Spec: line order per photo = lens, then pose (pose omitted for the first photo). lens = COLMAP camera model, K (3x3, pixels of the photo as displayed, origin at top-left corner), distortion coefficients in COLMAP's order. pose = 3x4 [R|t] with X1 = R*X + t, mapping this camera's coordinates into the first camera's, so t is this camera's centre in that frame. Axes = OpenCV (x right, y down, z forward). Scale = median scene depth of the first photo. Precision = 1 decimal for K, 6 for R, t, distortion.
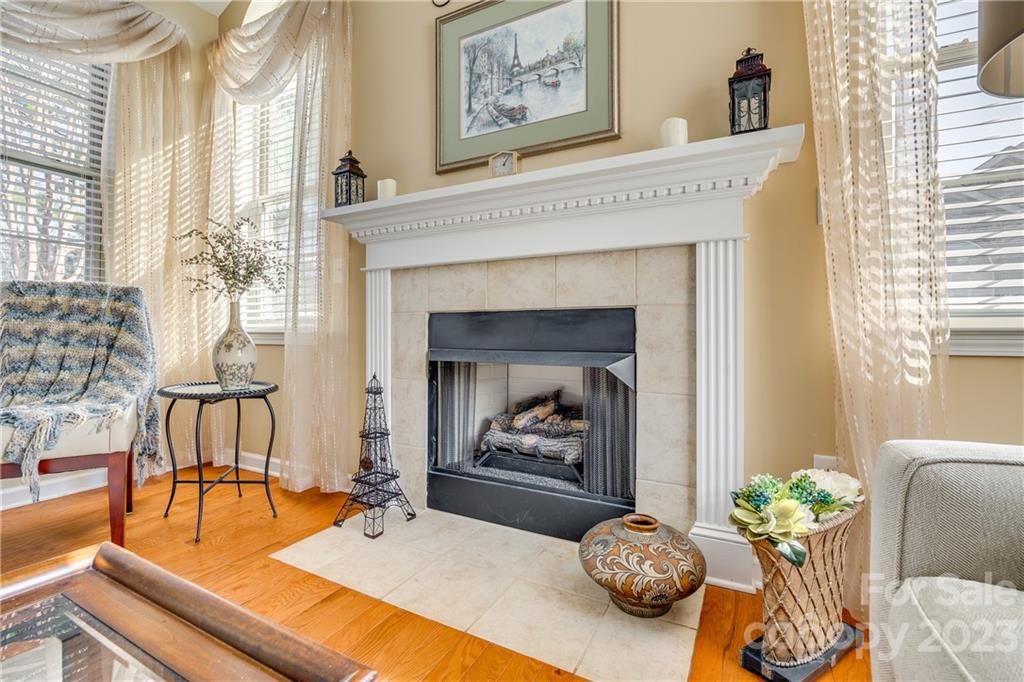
lens RADIAL K [[438.9, 0, 516.5], [0, 438.9, 332.4], [0, 0, 1]] dist [-0.020052, 0.000213]
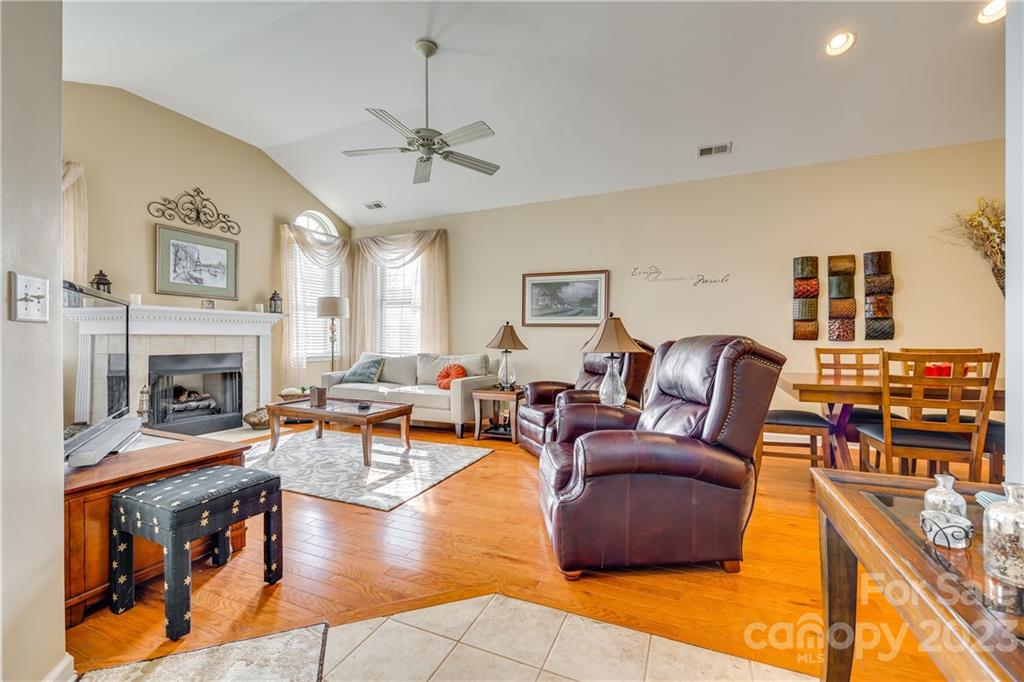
lens RADIAL K [[414.0, 0, 515.1], [0, 414.0, 338.4], [0, 0, 1]] dist [-0.002296, -0.000116]
pose [[-0.062277, -0.000749, 0.998059, -2.575701], [-0.003558, 0.999994, 0.000529, -0.150840], [-0.998053, -0.003519, -0.062279, -0.753389]]
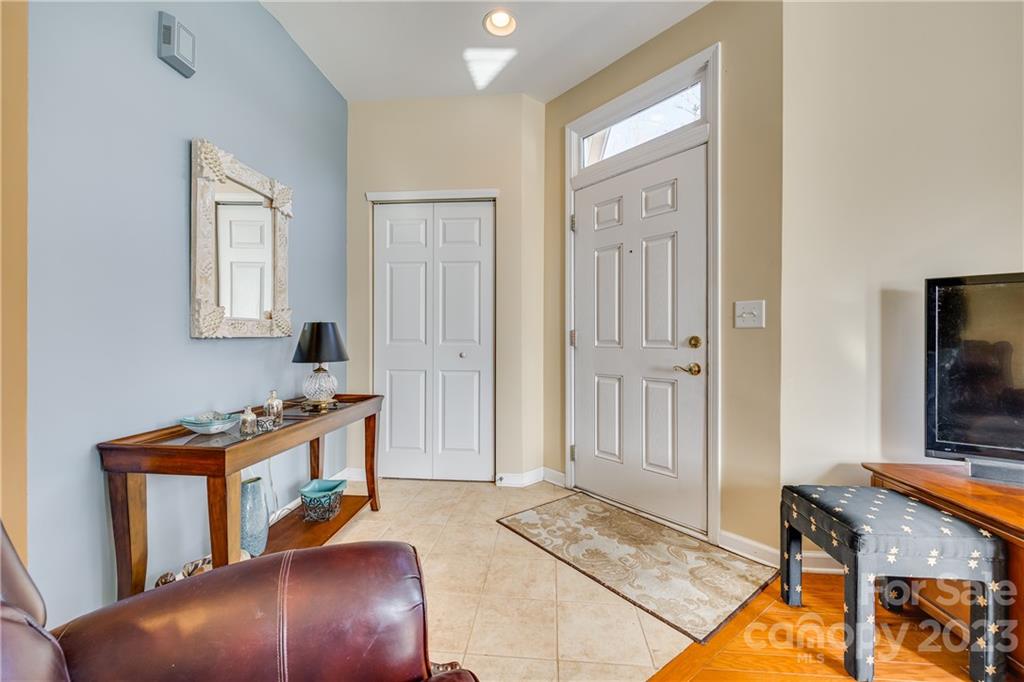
lens RADIAL K [[414.0, 0, 515.1], [0, 414.0, 338.4], [0, 0, 1]] dist [-0.002296, -0.000116]
pose [[0.372574, -0.001295, -0.928002, -1.119979], [0.005636, 0.999984, 0.000867, -0.149343], [0.927985, -0.005554, 0.372575, -1.047720]]
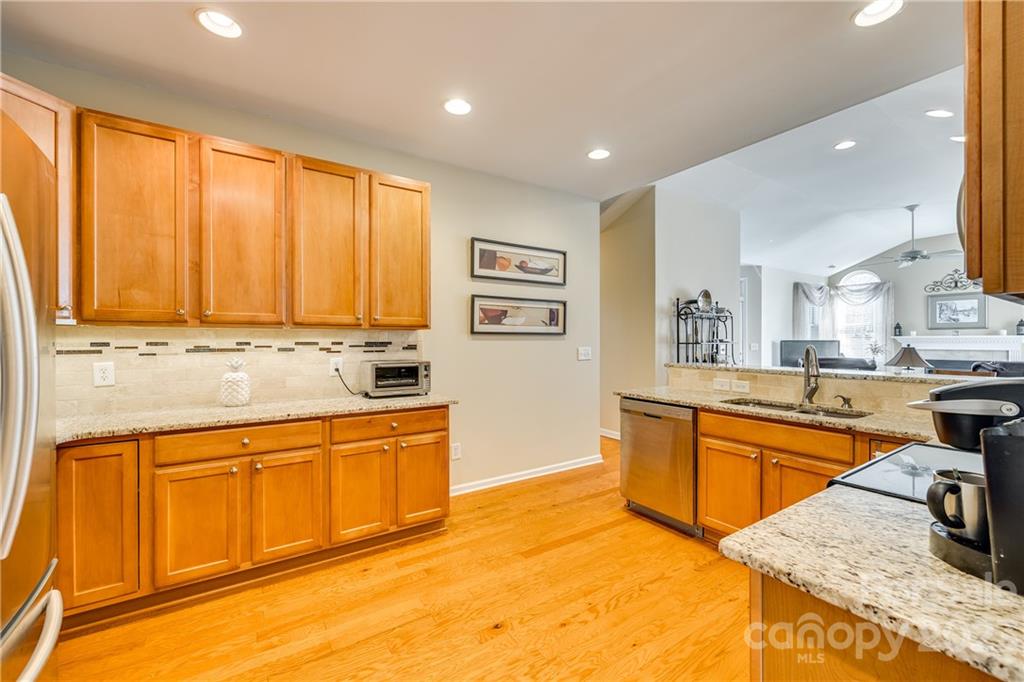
lens RADIAL K [[412.8, 0, 514.2], [0, 412.8, 341.1], [0, 0, 1]] dist [-0.003357, -0.000033]
pose [[0.868177, -0.002810, -0.496247, -1.945741], [0.006506, 0.999962, 0.005720, -0.315264], [0.496212, -0.008195, 0.868163, -5.270721]]
